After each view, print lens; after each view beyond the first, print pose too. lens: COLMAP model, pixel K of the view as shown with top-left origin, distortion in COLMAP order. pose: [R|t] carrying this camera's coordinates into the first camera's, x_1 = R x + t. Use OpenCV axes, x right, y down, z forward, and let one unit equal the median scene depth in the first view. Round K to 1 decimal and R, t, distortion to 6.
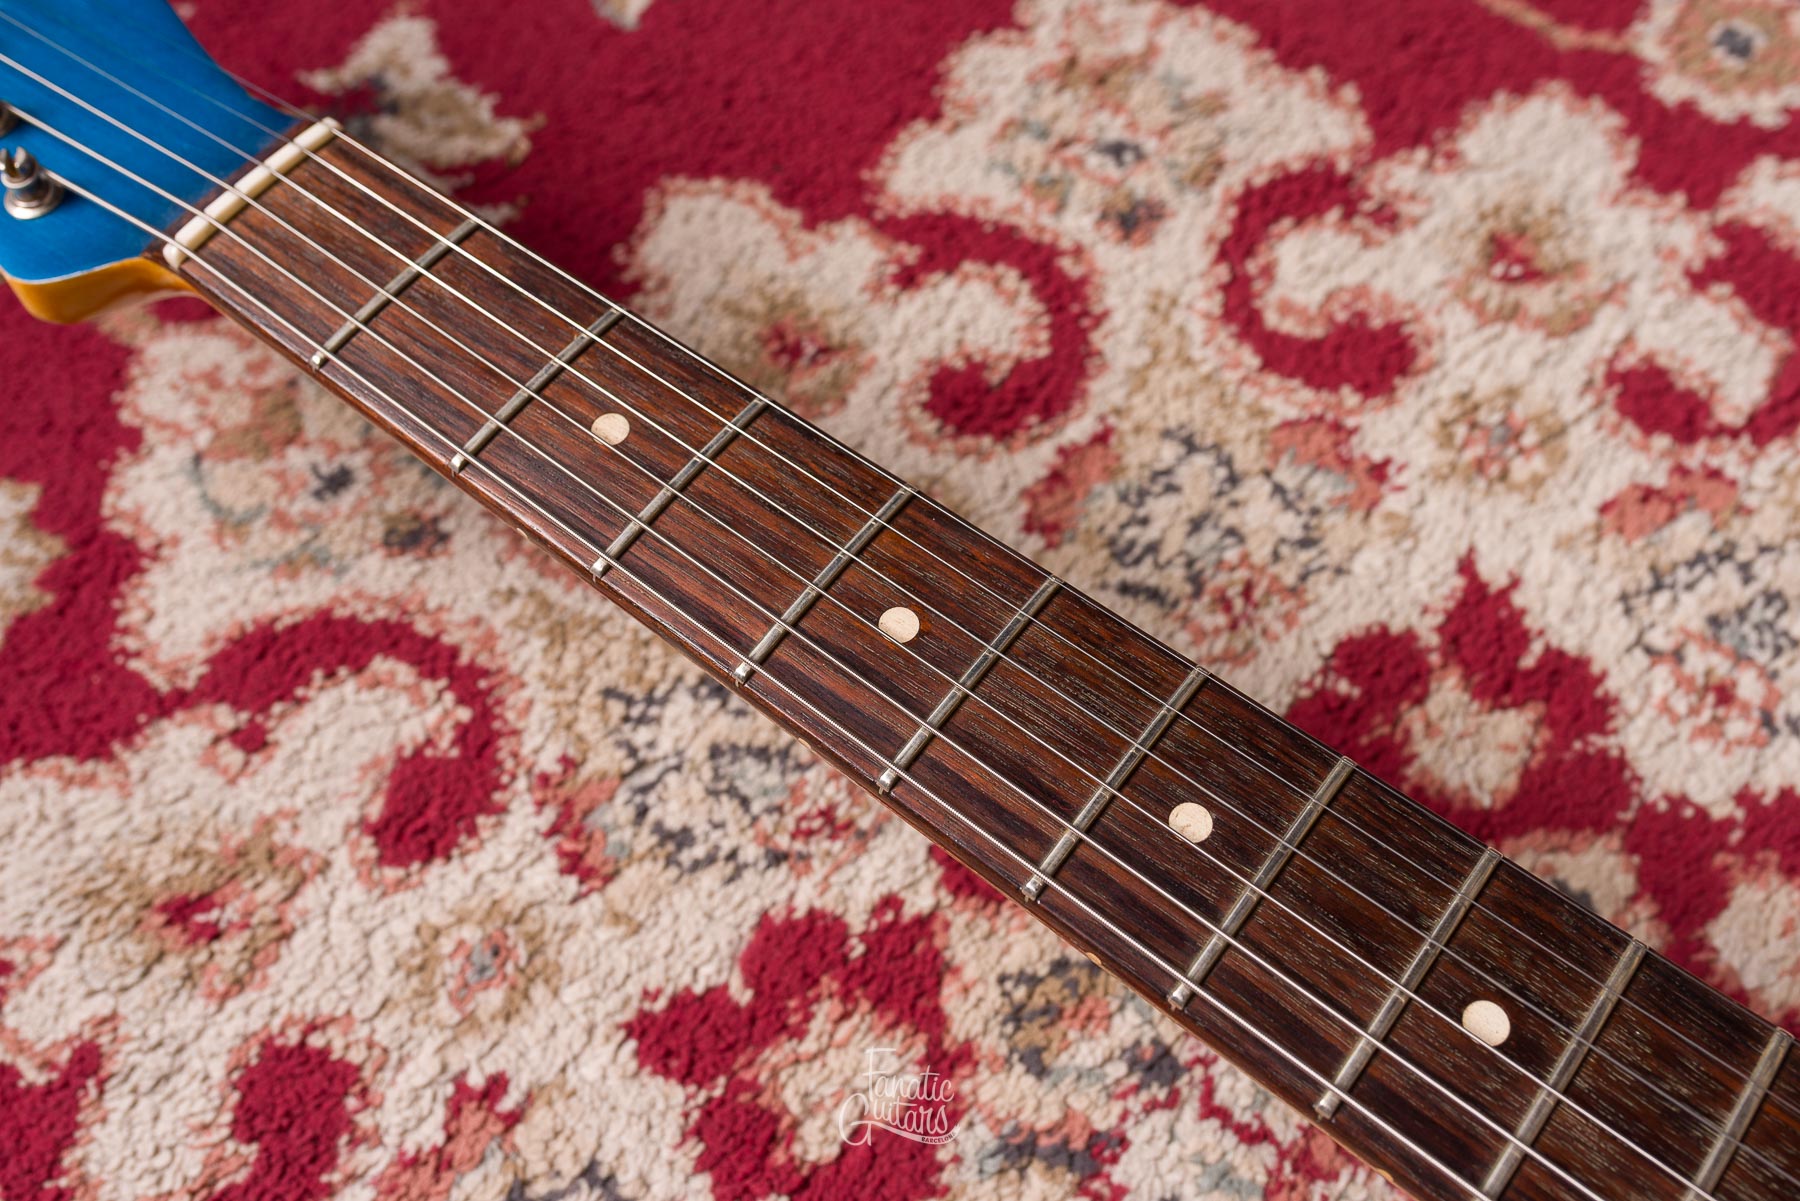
lens RADIAL K [[1809.5, 0, 897.5], [0, 1809.5, 606.4], [0, 0, 1]] dist [0.002890, 0.000000]
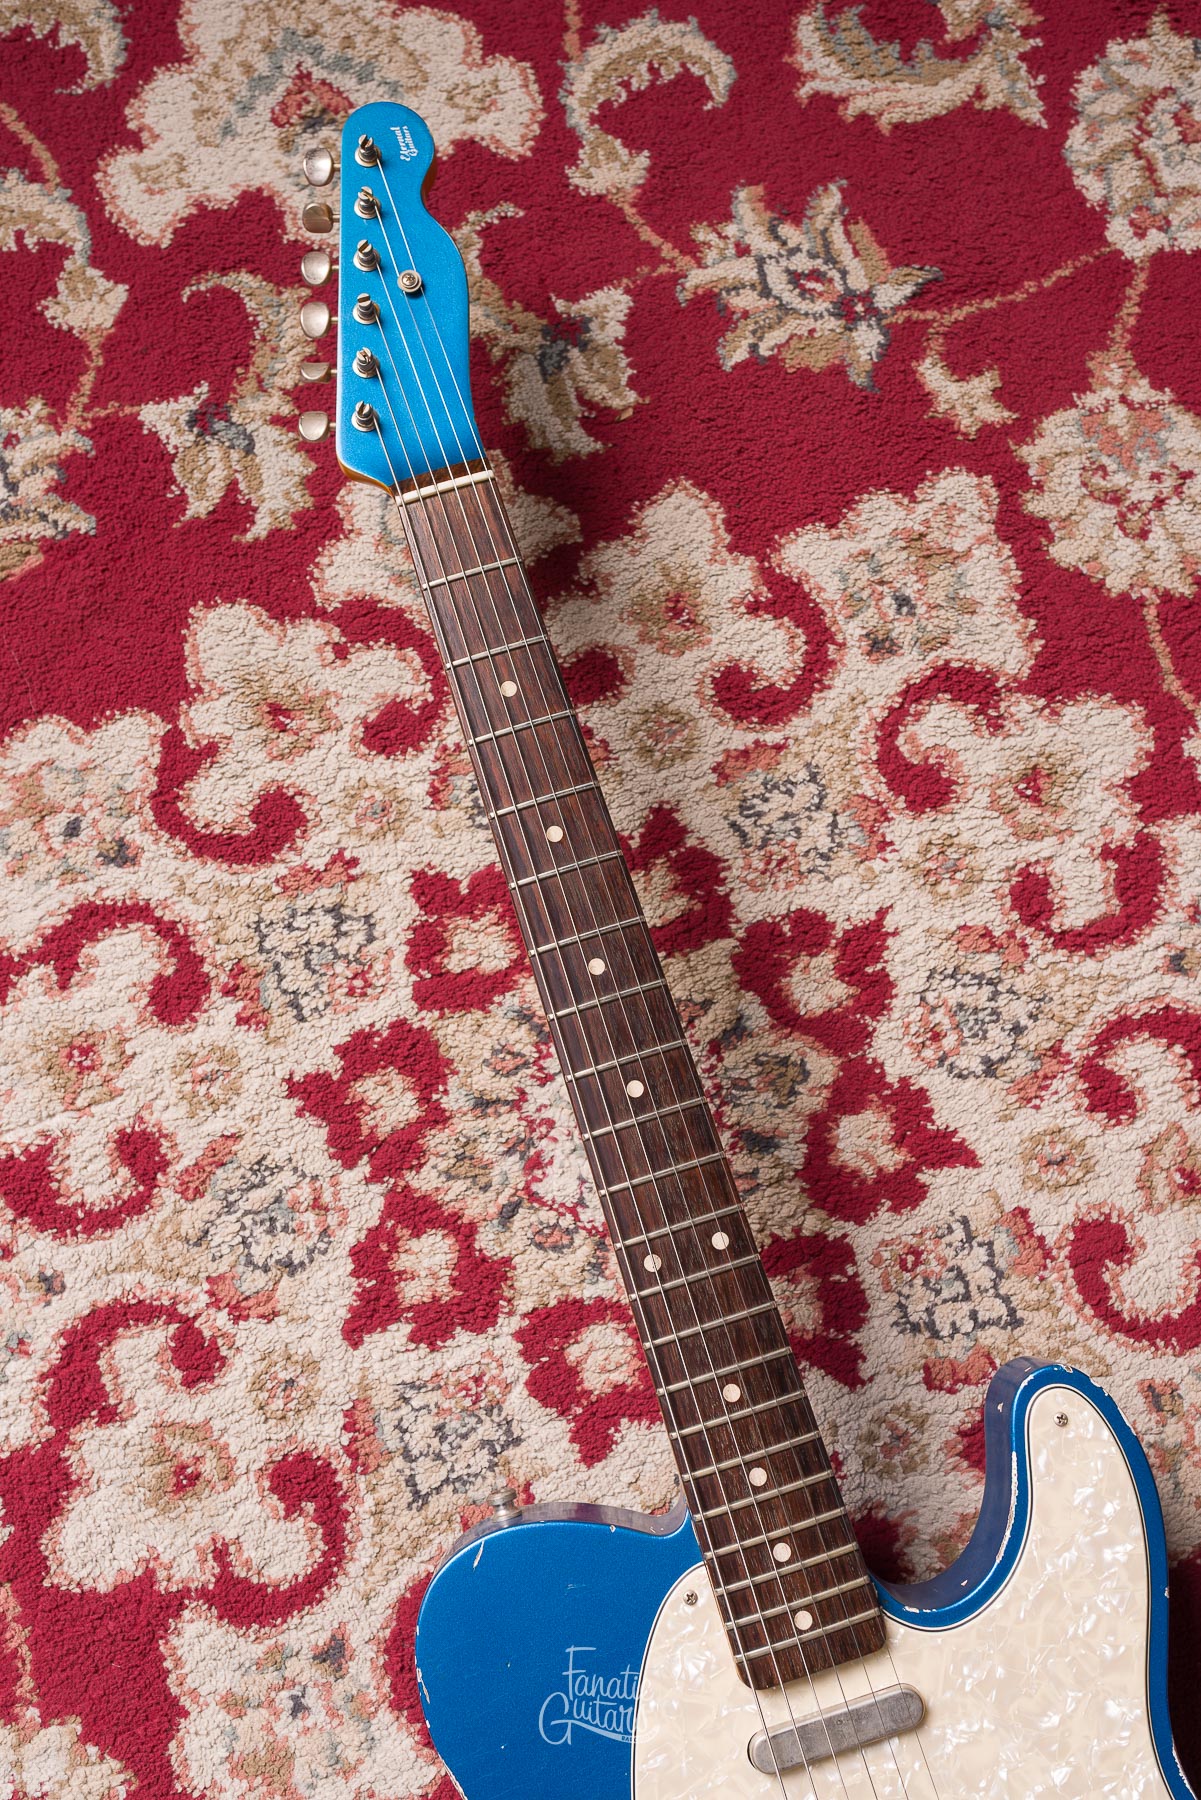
lens RADIAL K [[1755.6, 0, 601.1], [0, 1755.6, 896.1], [0, 0, 1]] dist [0.001785, 0.000000]
pose [[0.824008, 0.562125, -0.070889, 0.192720], [-0.508731, 0.789141, 0.344166, -0.556372], [0.249406, -0.247532, 0.936229, -0.893645]]
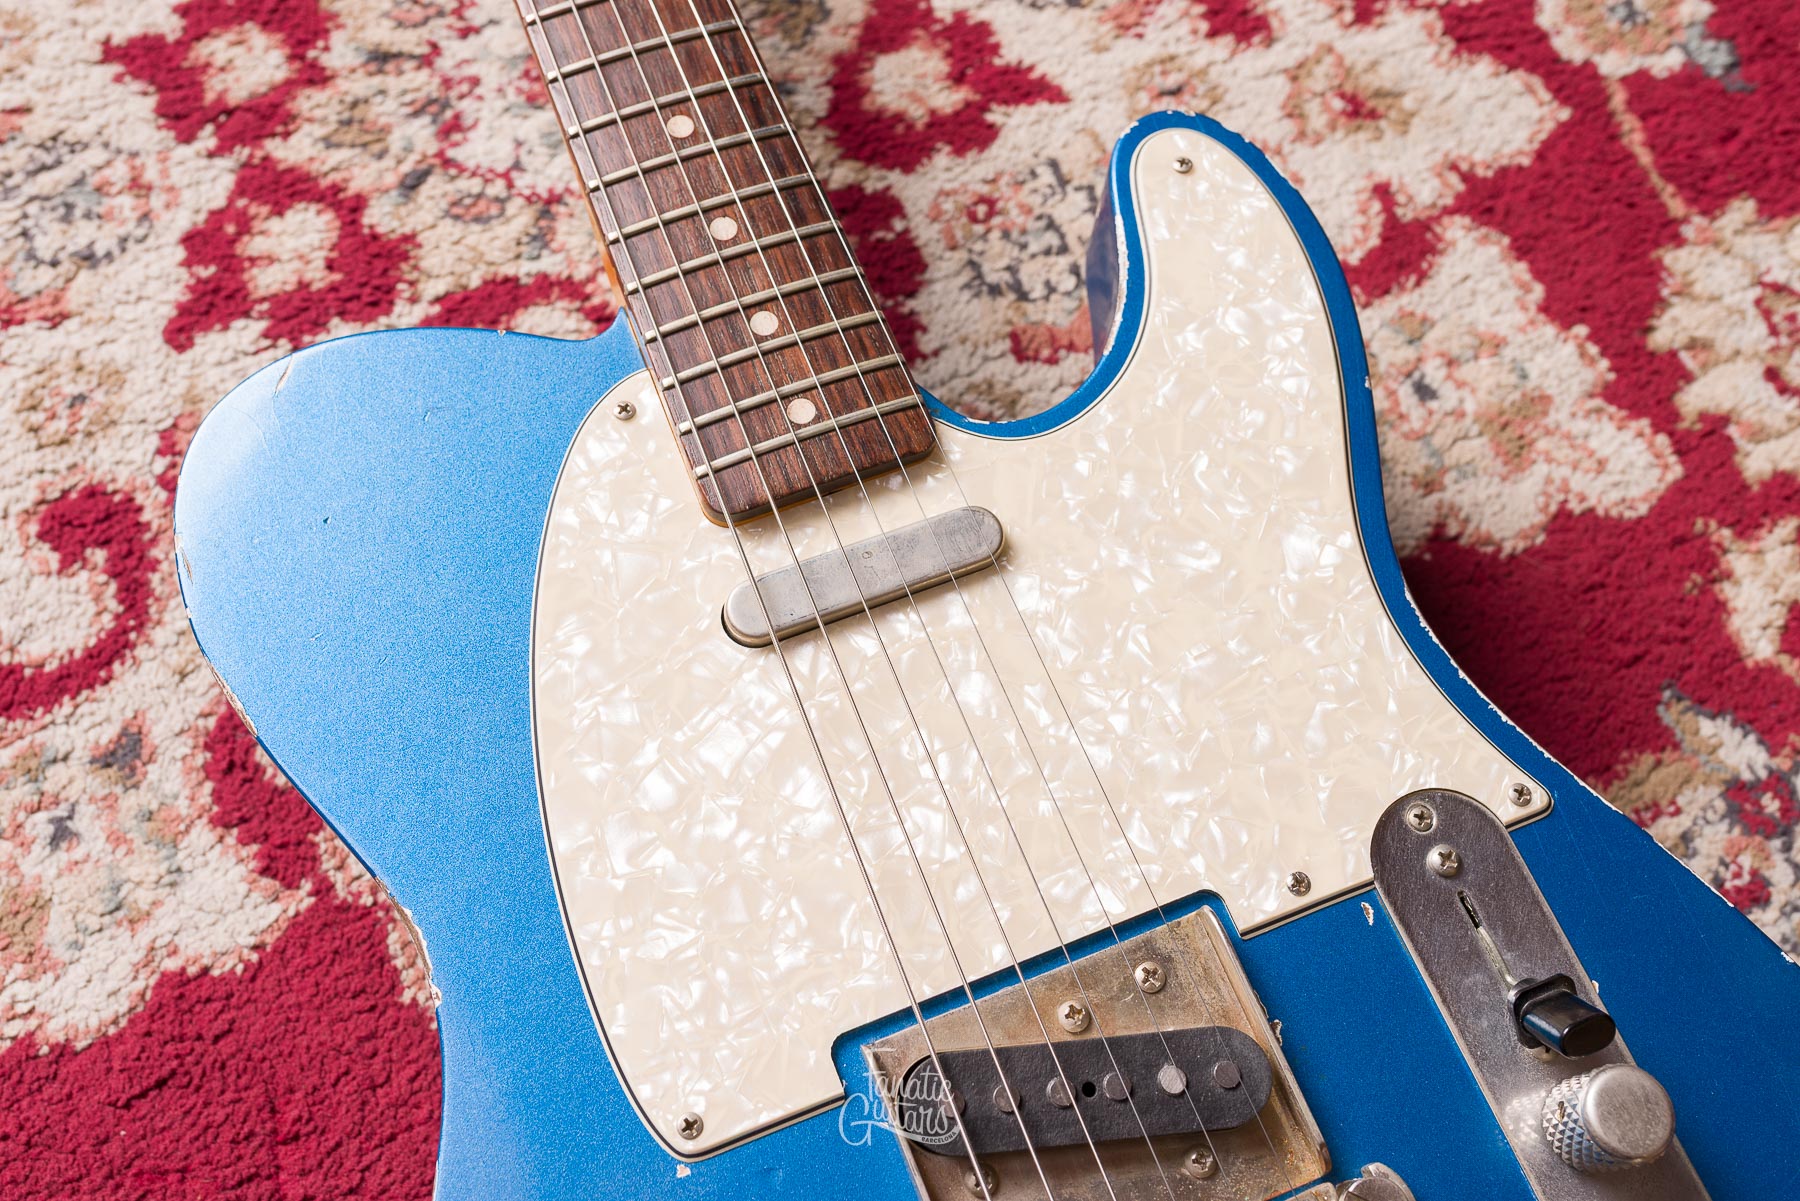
lens RADIAL K [[1809.5, 0, 903.1], [0, 1809.5, 596.6], [0, 0, 1]] dist [0.002890, 0.000000]
pose [[0.863090, 0.487670, -0.131354, 0.831049], [-0.470844, 0.871031, 0.140040, 0.329471], [0.182707, -0.059020, 0.981394, -0.530667]]
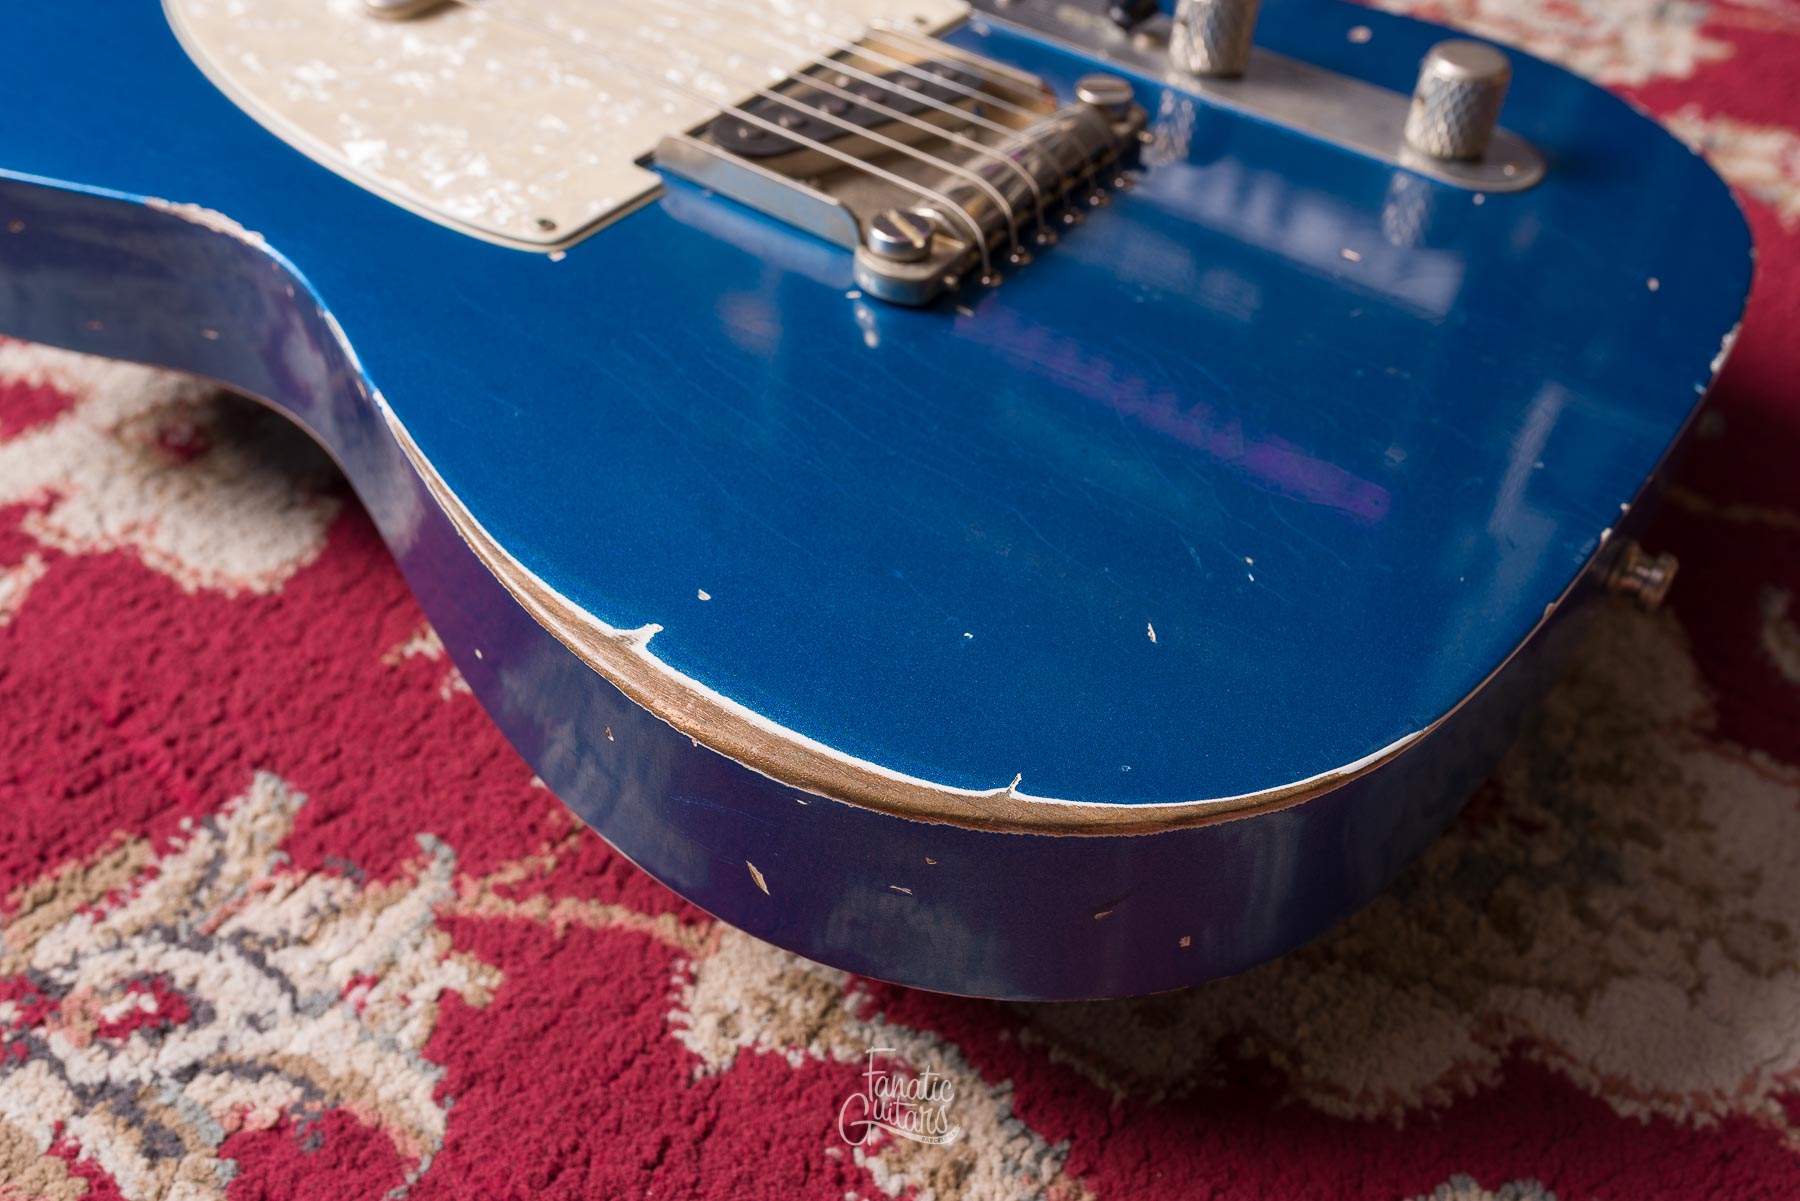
lens RADIAL K [[1809.5, 0, 902.6], [0, 1809.5, 609.0], [0, 0, 1]] dist [0.002890, 0.000000]
pose [[0.995399, 0.031580, 0.090460, 0.856570], [-0.000903, 0.947173, -0.320722, 1.214951], [-0.095810, 0.319165, 0.942844, -0.525766]]
